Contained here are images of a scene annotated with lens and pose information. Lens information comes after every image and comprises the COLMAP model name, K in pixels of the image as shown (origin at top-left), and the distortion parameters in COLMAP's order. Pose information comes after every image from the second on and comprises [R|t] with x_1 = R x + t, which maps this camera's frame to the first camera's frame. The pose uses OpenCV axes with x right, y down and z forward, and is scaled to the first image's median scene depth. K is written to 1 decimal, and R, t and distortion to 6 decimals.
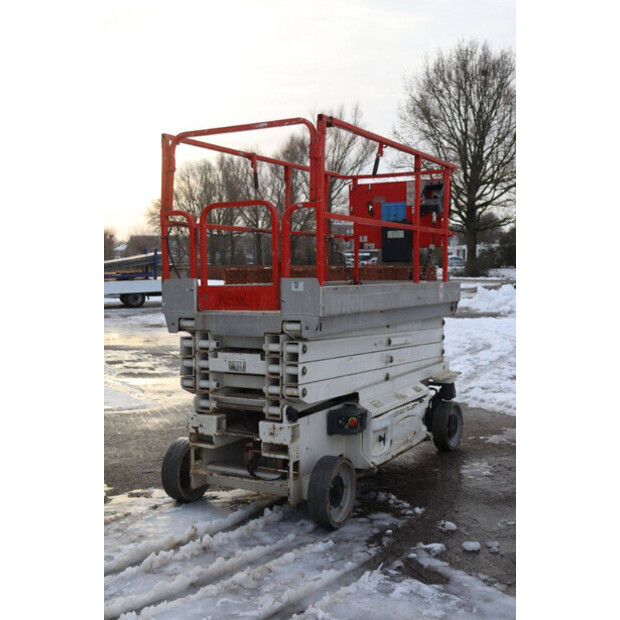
lens RADIAL K [[751.7, 0, 310.0], [0, 751.7, 310.0], [0, 0, 1]] dist [-0.013552, -0.007504]
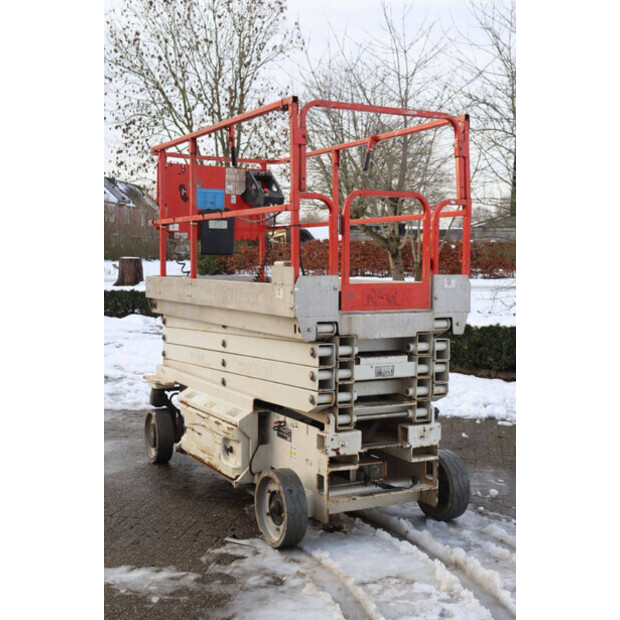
lens RADIAL K [[841.9, 0, 310.0], [0, 841.9, 310.0], [0, 0, 1]] dist [0.046448, 0.046939]
pose [[0.550681, -0.038354, 0.833834, -0.980461], [0.032649, 0.999169, 0.024397, -0.026976], [-0.834077, 0.013788, 0.551475, 0.501558]]
